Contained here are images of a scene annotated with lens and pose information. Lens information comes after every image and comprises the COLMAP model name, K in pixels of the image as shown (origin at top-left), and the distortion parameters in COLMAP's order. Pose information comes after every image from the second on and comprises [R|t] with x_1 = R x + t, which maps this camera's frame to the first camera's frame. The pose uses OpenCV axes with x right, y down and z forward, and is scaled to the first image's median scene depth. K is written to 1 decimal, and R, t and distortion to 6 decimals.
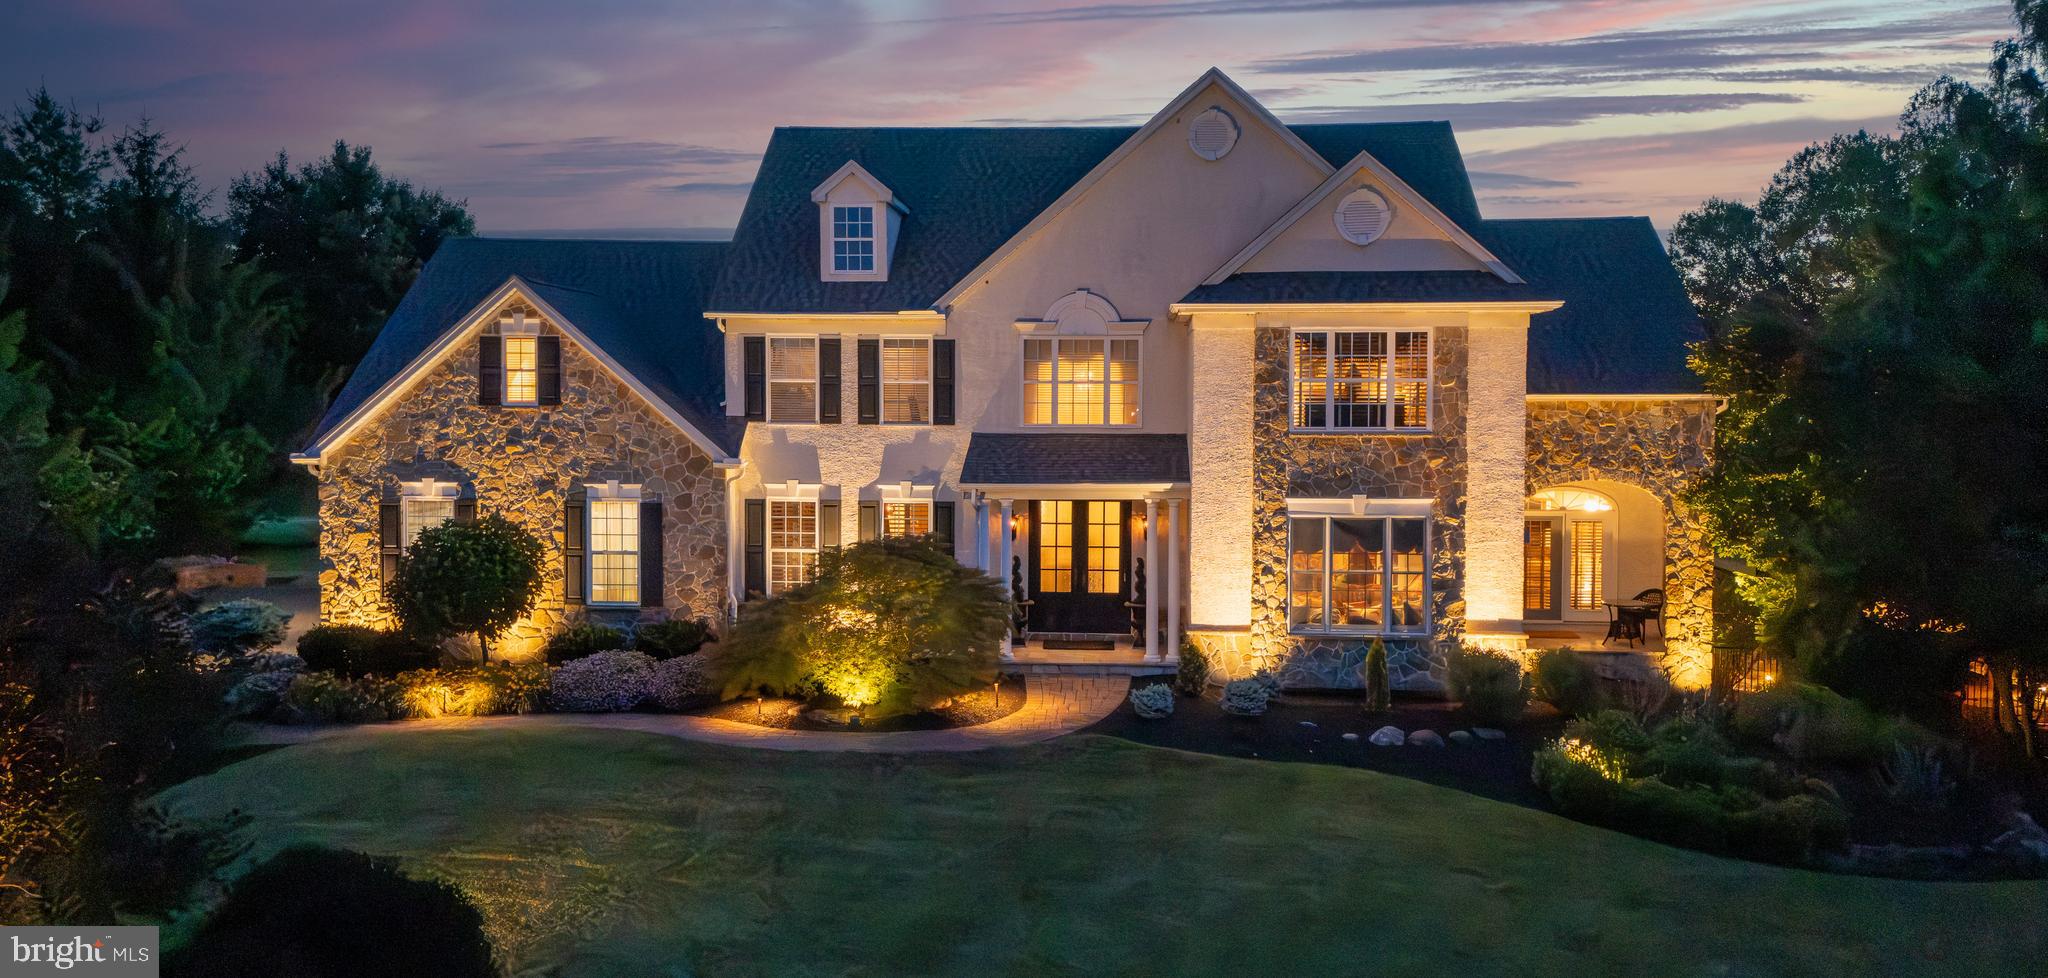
lens RADIAL K [[1575.1, 0, 1024.0], [0, 1575.1, 489.0], [0, 0, 1]] dist [0.037326, -0.003010]
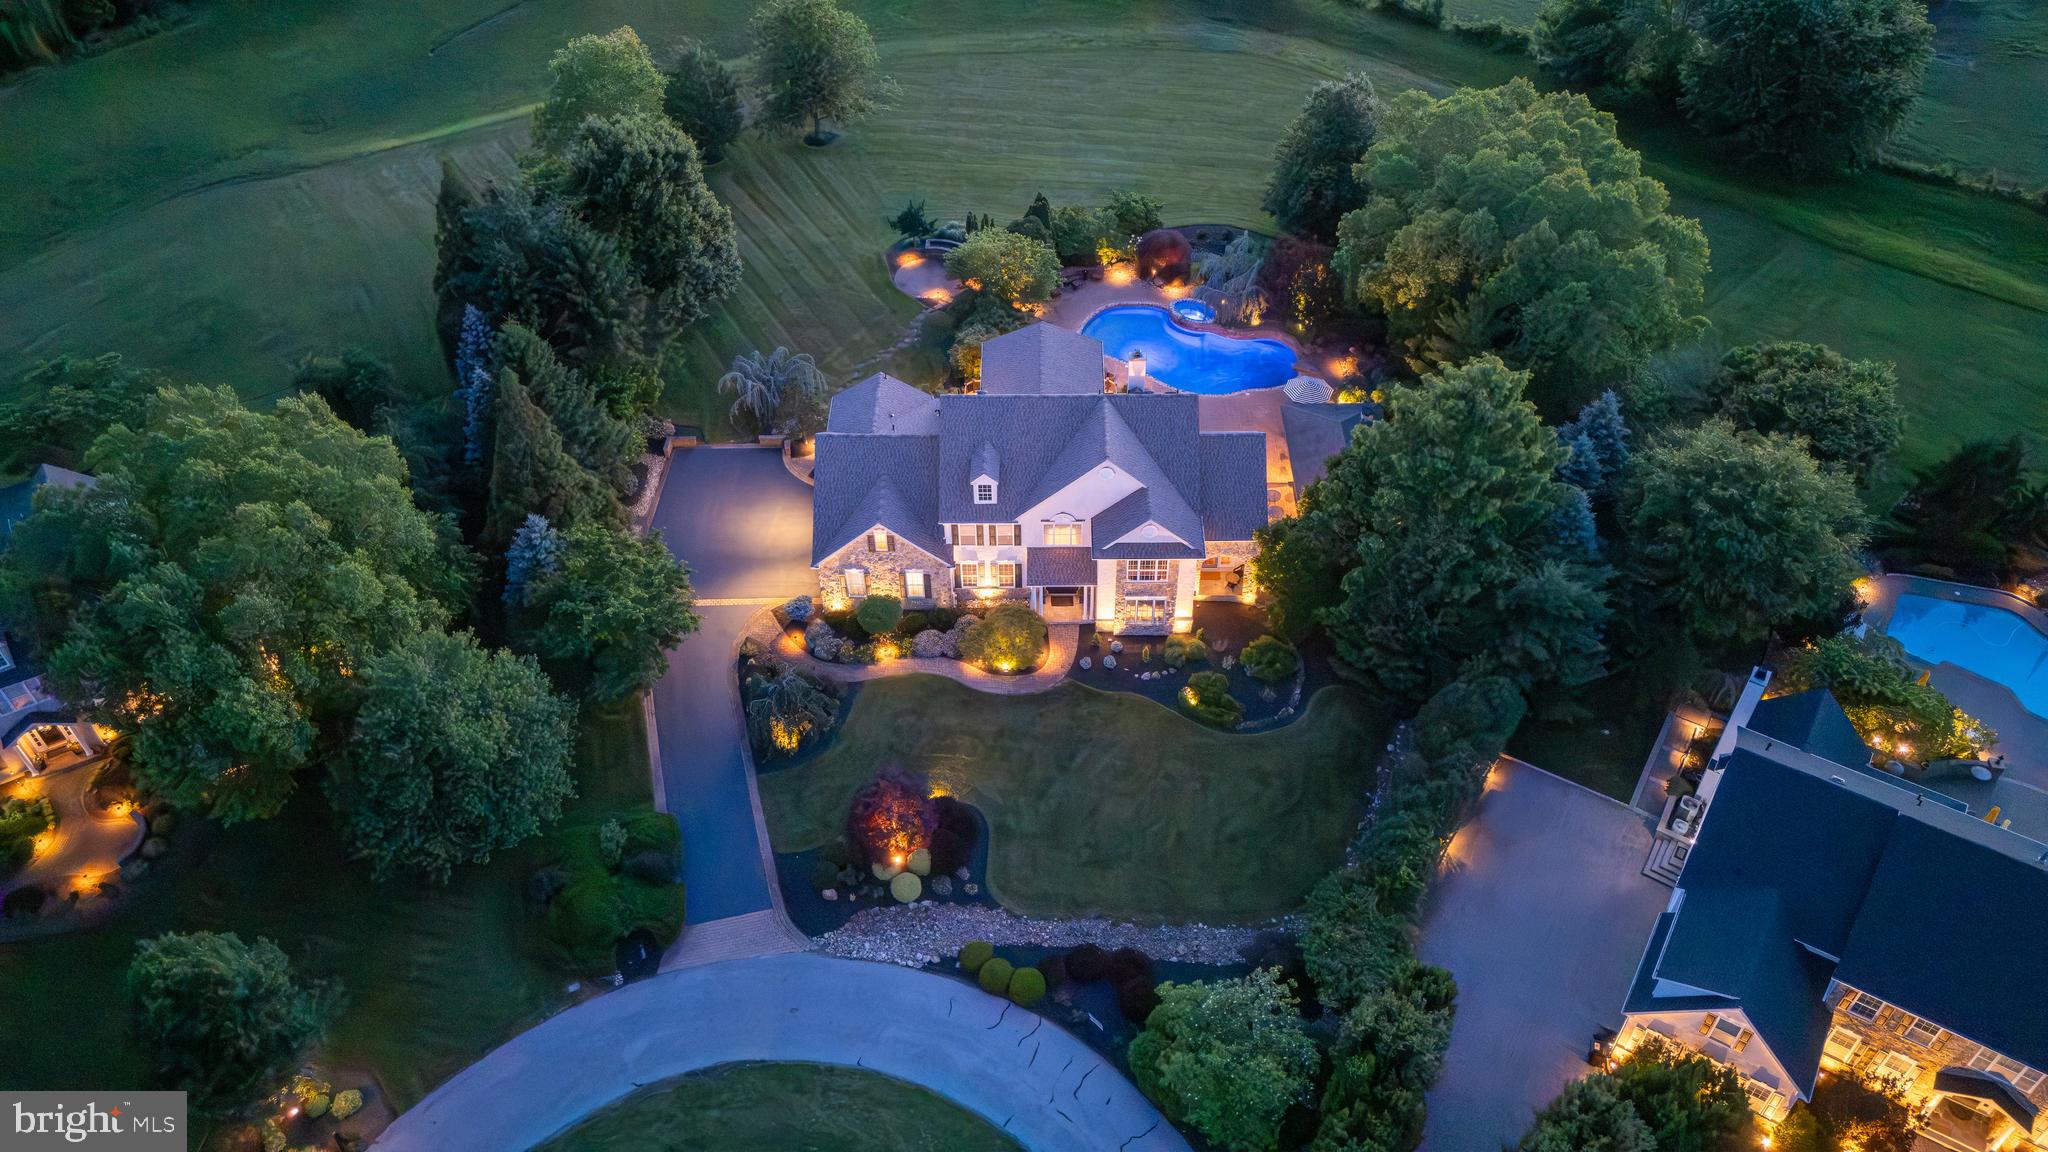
lens RADIAL K [[1455.7, 0, 1024.0], [0, 1455.7, 576.0], [0, 0, 1]] dist [0.073147, -0.057669]
pose [[0.998464, -0.049316, 0.025236, -0.115701], [0.021435, 0.763978, 0.644886, -1.859399], [-0.051083, -0.643354, 0.763862, -1.232506]]
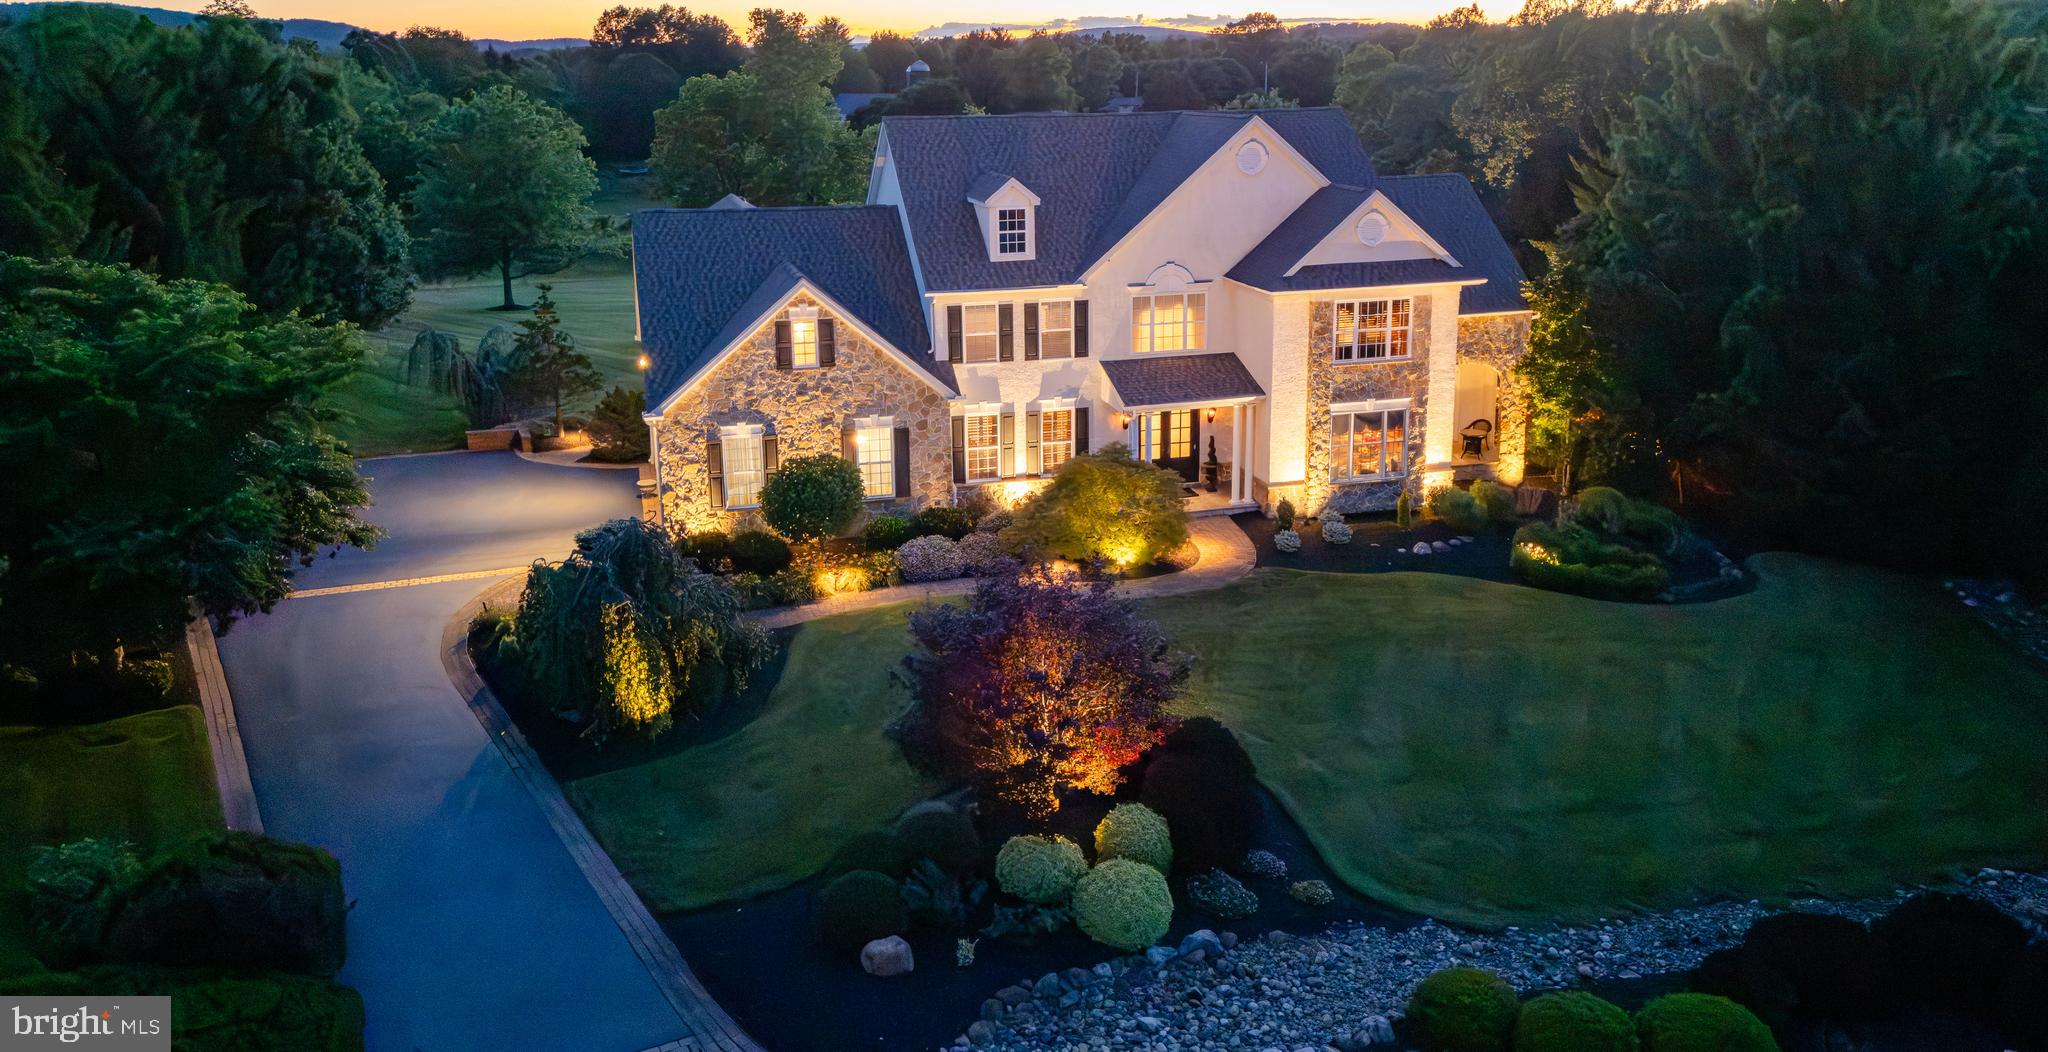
lens RADIAL K [[1545.0, 0, 1020.3], [0, 1545.0, 439.2], [0, 0, 1]] dist [0.037967, -0.002265]
pose [[0.949781, -0.090401, 0.299571, -0.558948], [0.038440, 0.983815, 0.175014, -0.225680], [-0.310544, -0.154710, 0.937884, -0.368429]]
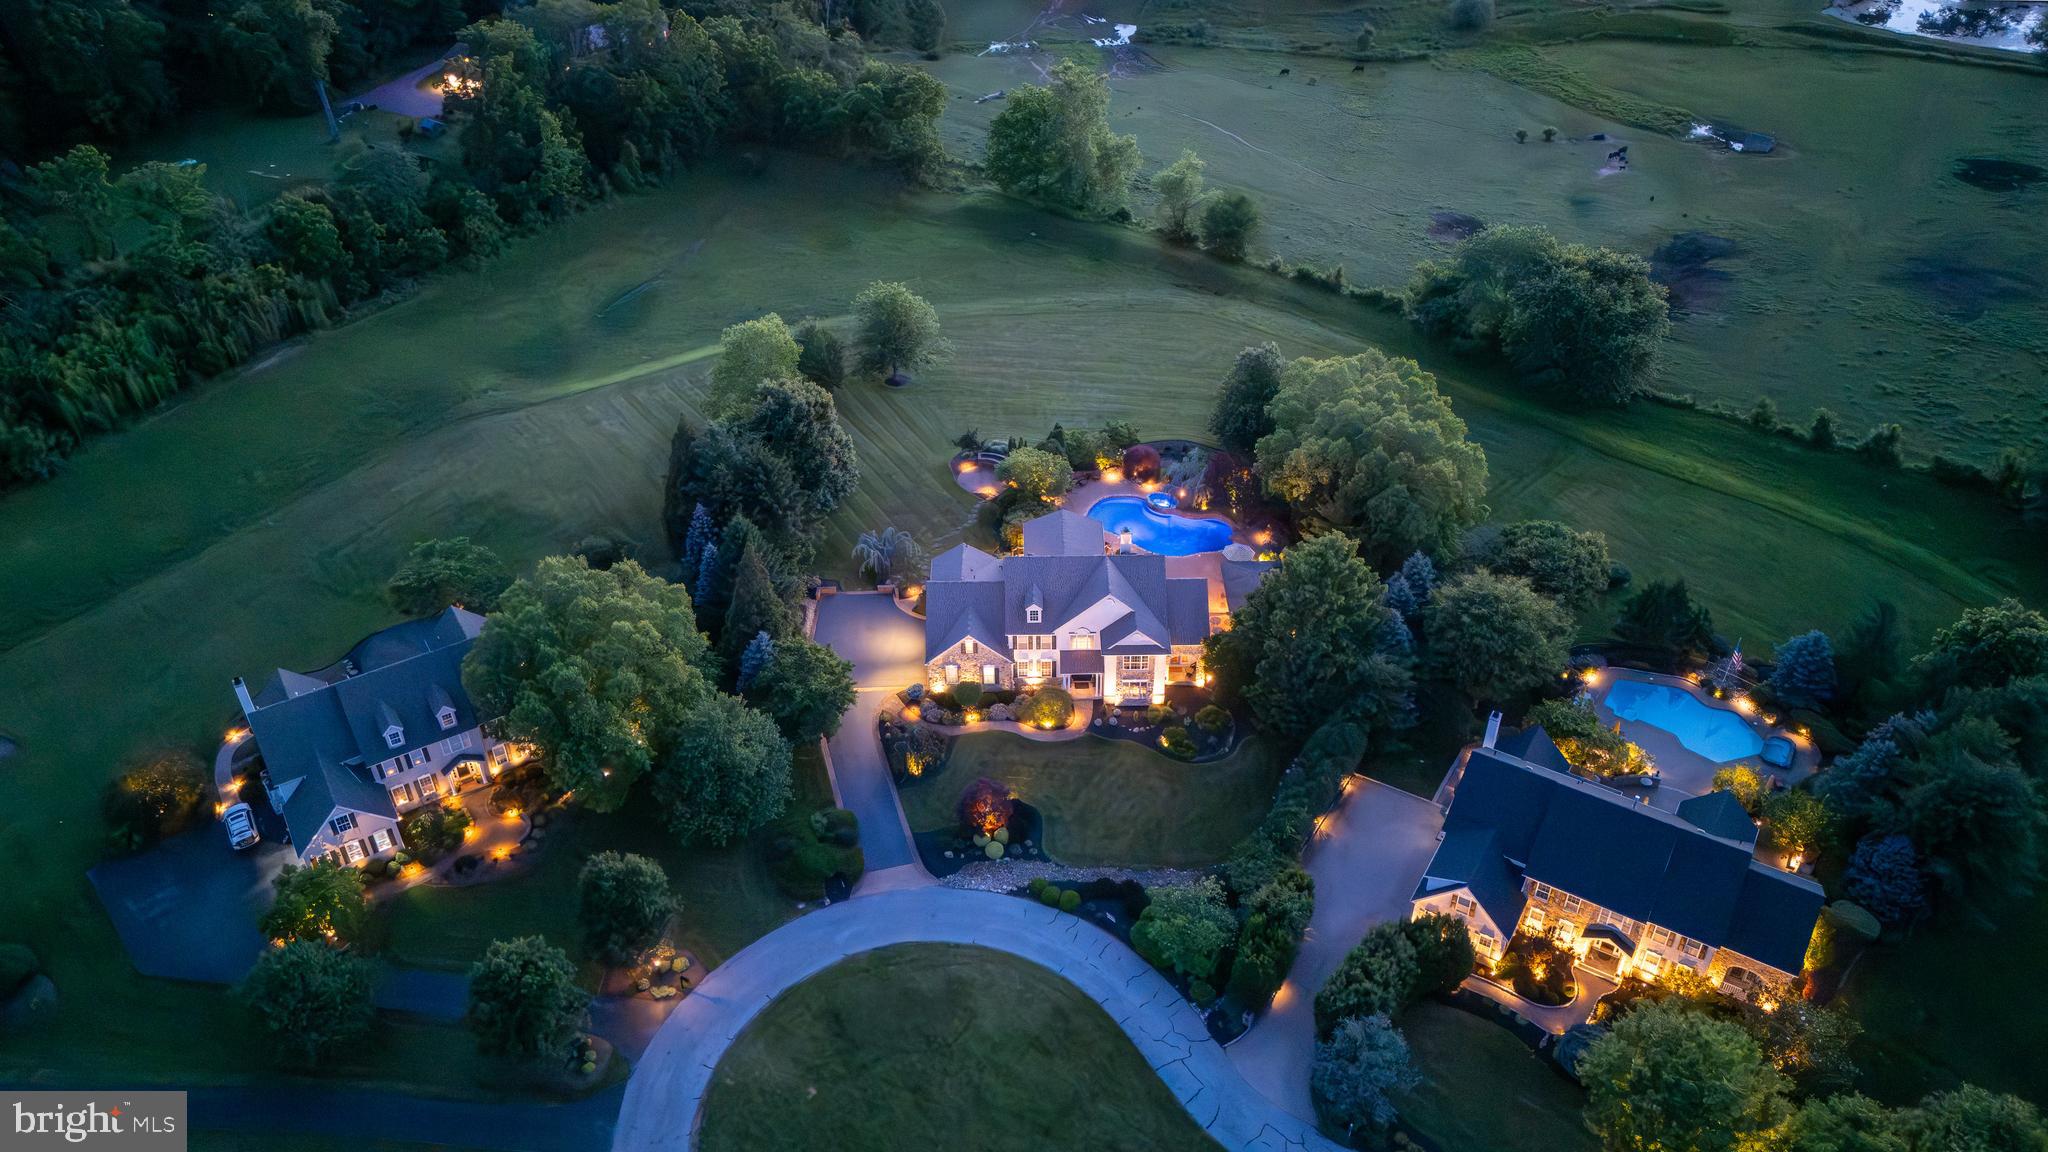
lens RADIAL K [[1455.7, 0, 1024.0], [0, 1455.7, 576.0], [0, 0, 1]] dist [0.073147, -0.057669]
pose [[0.997573, -0.054884, 0.042853, -0.332289], [0.022111, 0.833246, 0.552460, -2.788604], [-0.066029, -0.550171, 0.832437, -2.692748]]
